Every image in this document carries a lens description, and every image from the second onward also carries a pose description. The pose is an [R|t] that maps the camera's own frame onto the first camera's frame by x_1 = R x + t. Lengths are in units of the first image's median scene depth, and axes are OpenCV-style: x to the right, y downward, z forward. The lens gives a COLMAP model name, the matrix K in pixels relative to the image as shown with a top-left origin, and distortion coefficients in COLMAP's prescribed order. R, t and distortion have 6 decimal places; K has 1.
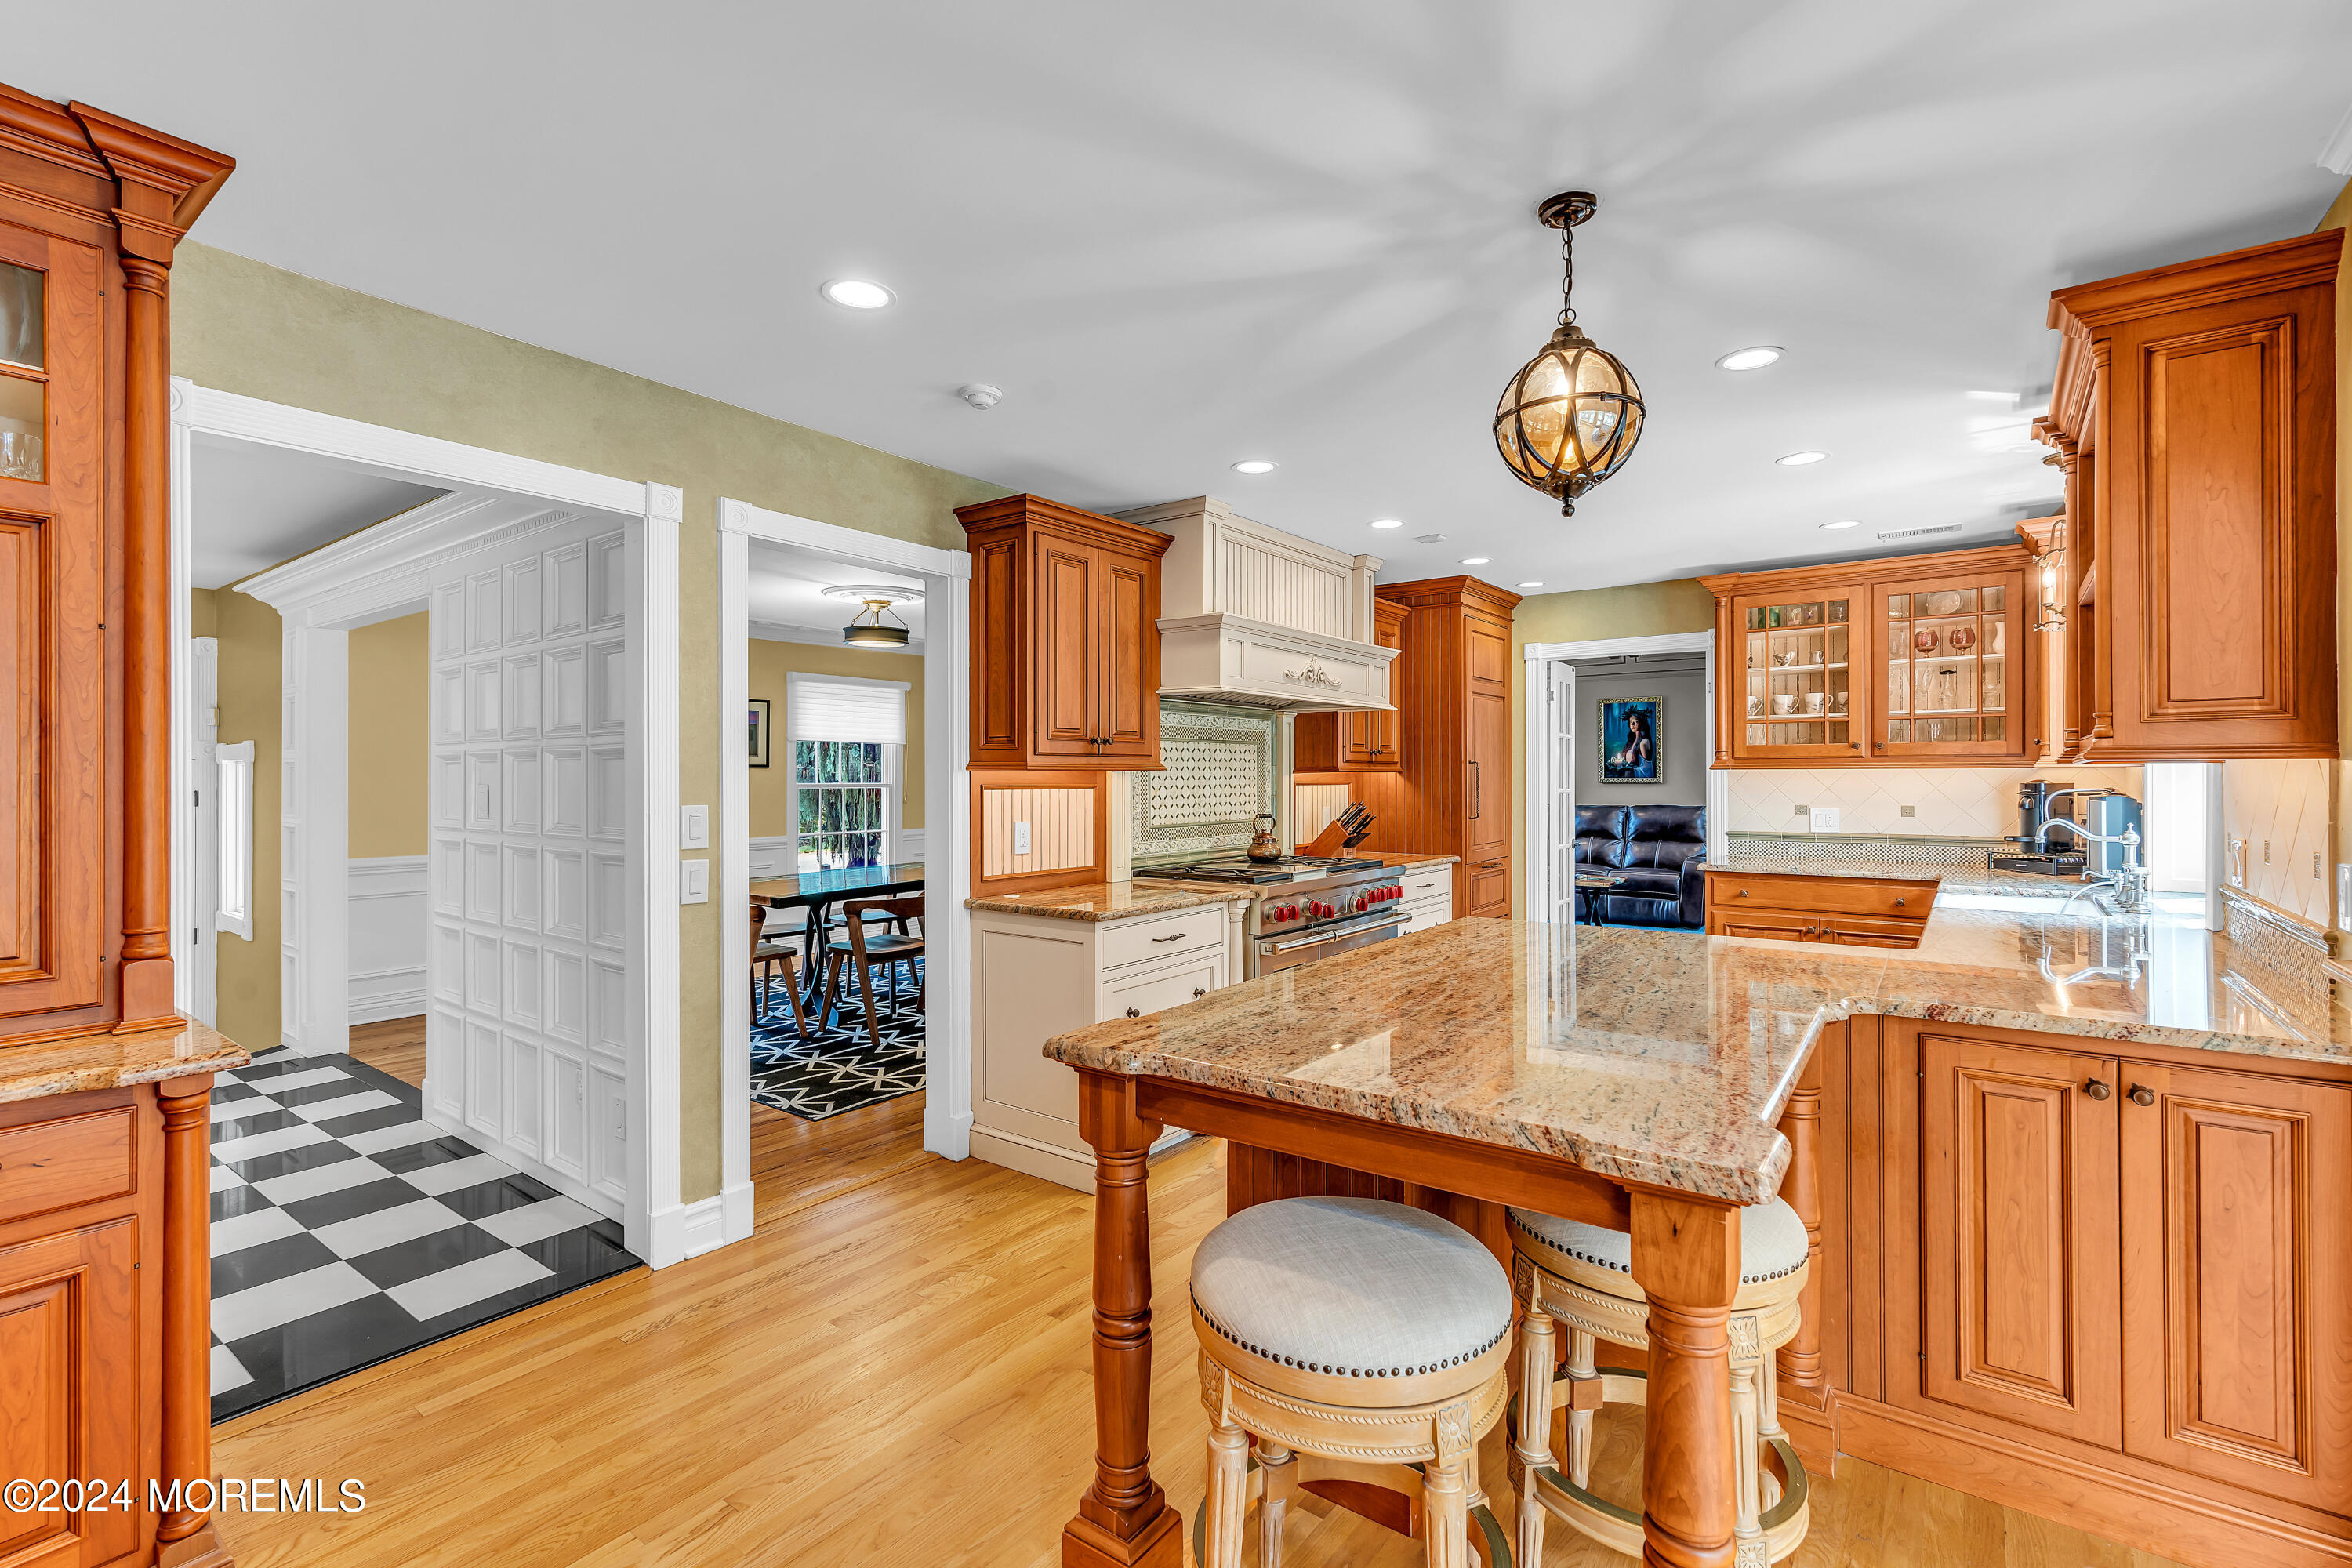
lens RADIAL K [[1062.3, 0, 1175.1], [0, 1062.3, 783.4], [0, 0, 1]] dist [-0.002657, 0.003901]
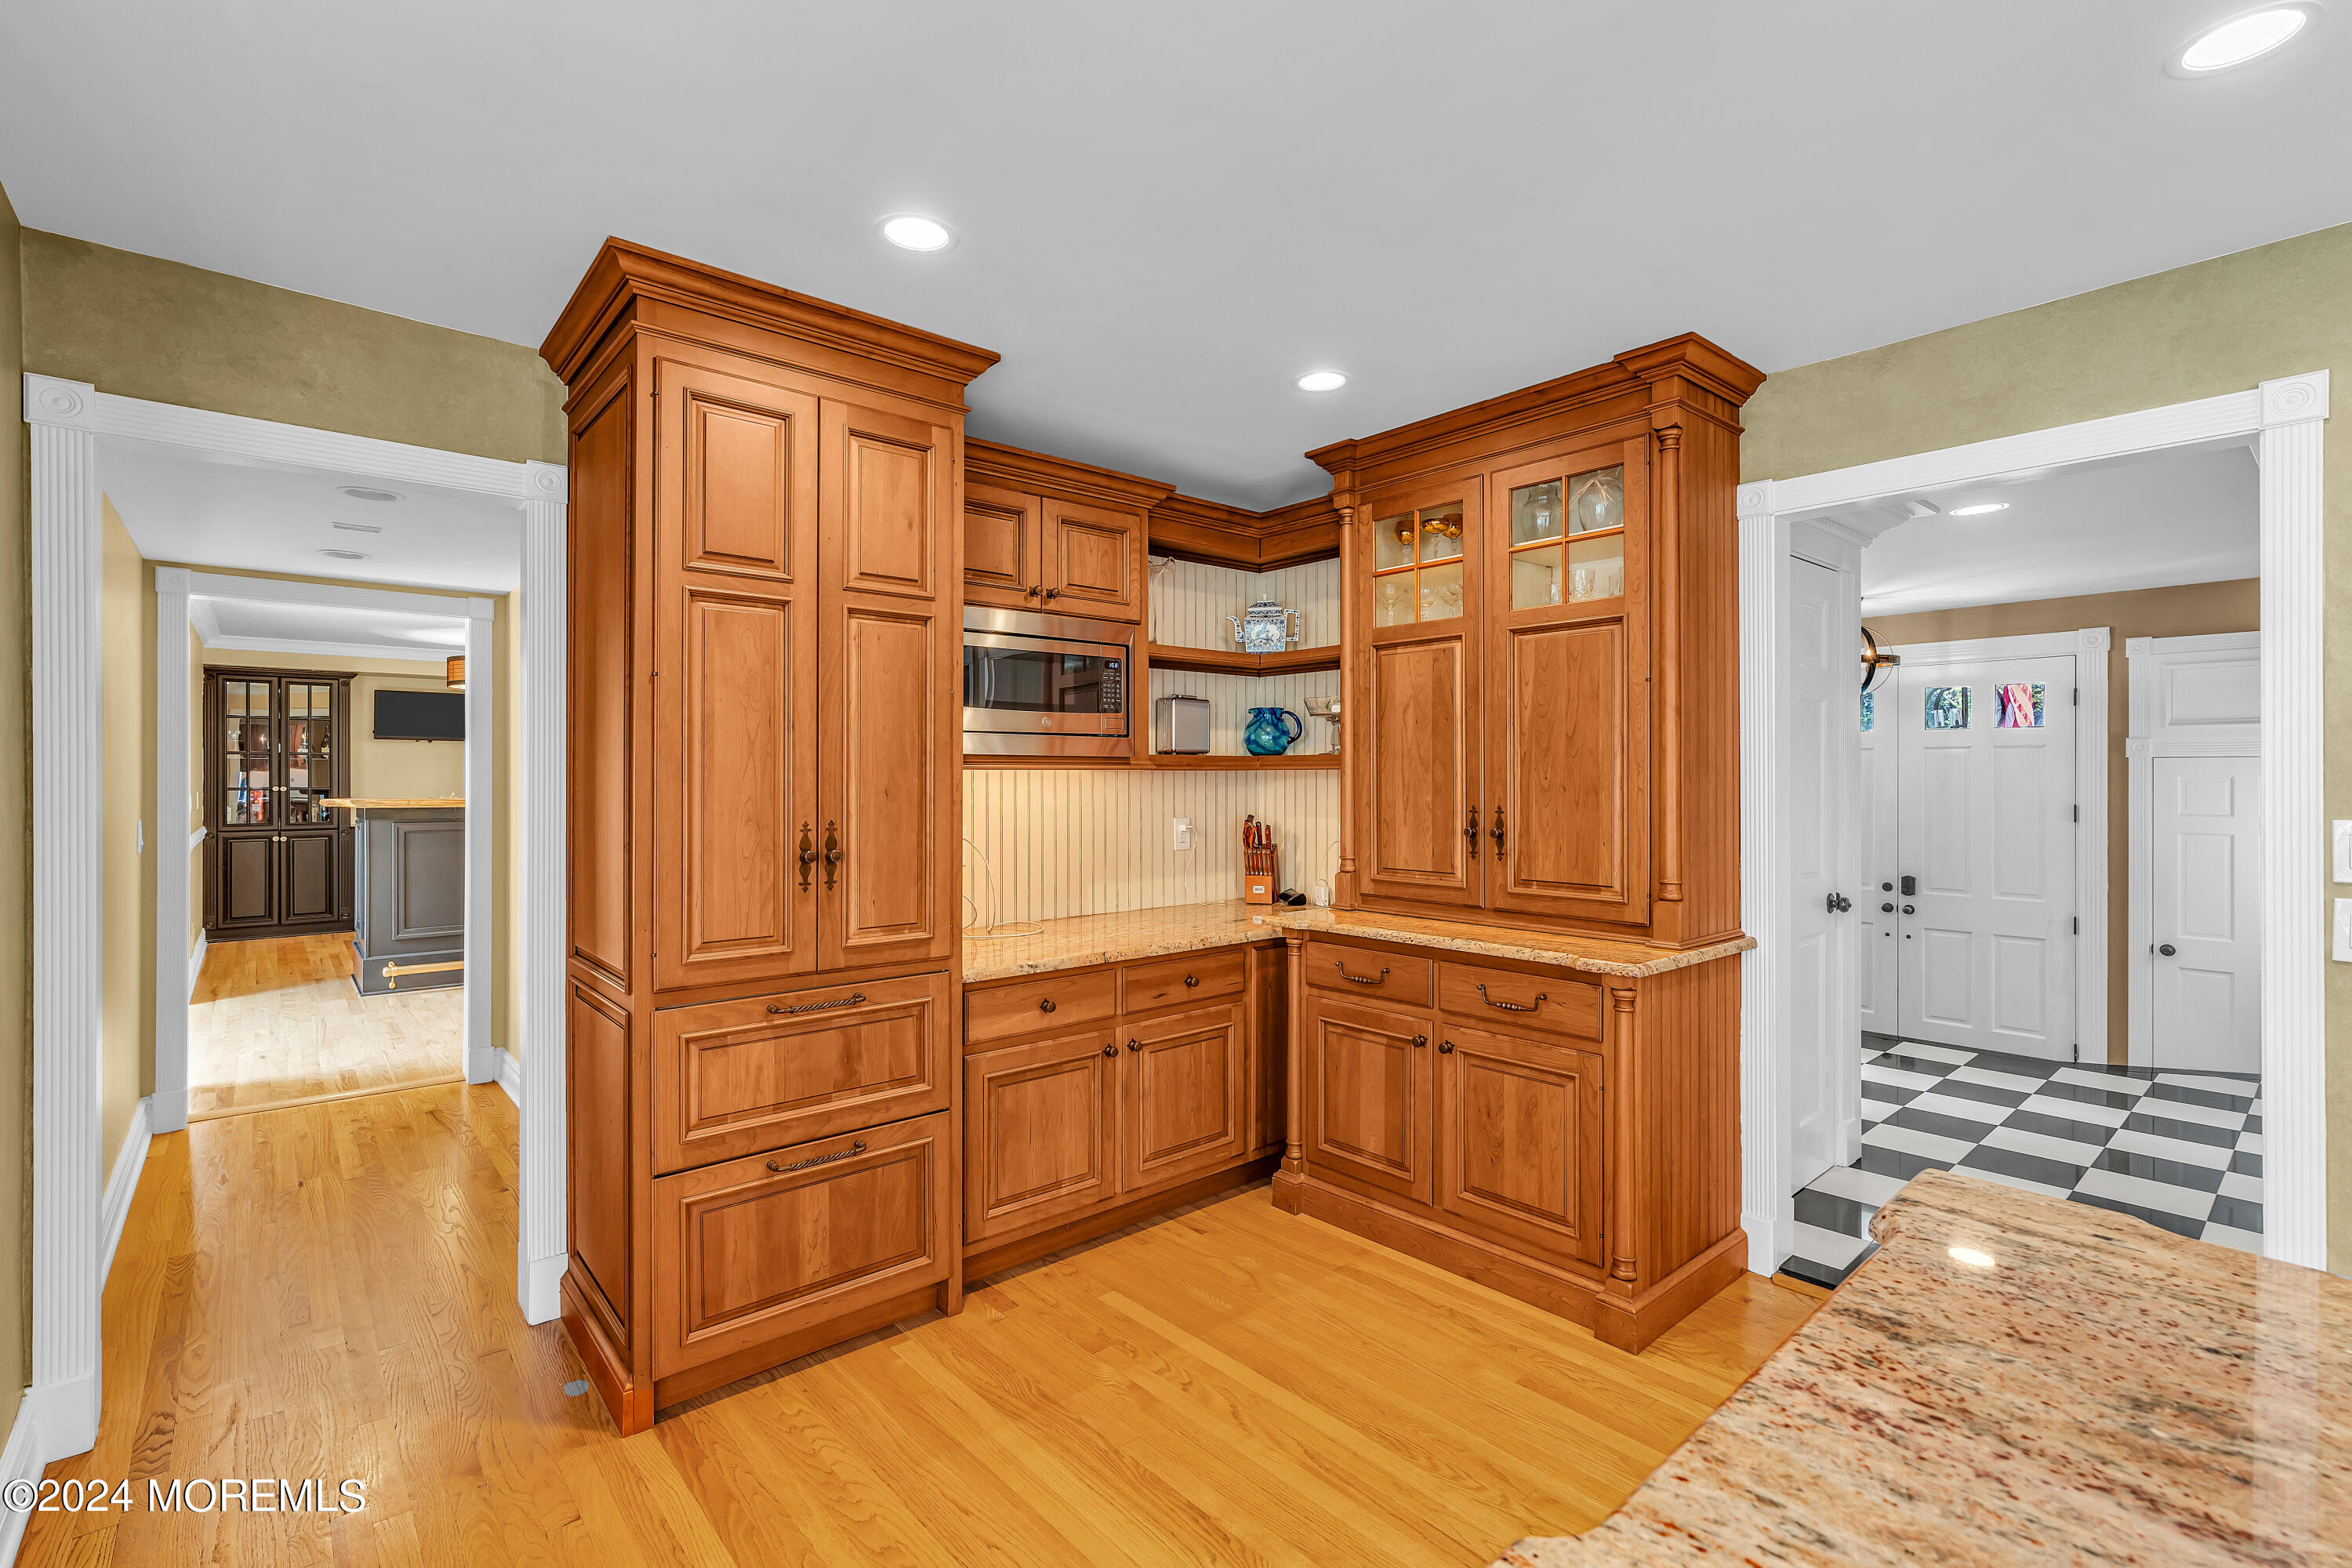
lens RADIAL K [[1062.3, 0, 1165.8], [0, 1062.3, 781.9], [0, 0, 1]] dist [-0.002657, 0.003901]
pose [[-0.212669, 0.007144, -0.977098, 0.243860], [-0.007137, 0.999935, 0.008865, -0.003771], [0.977098, 0.008859, -0.212604, 0.253092]]
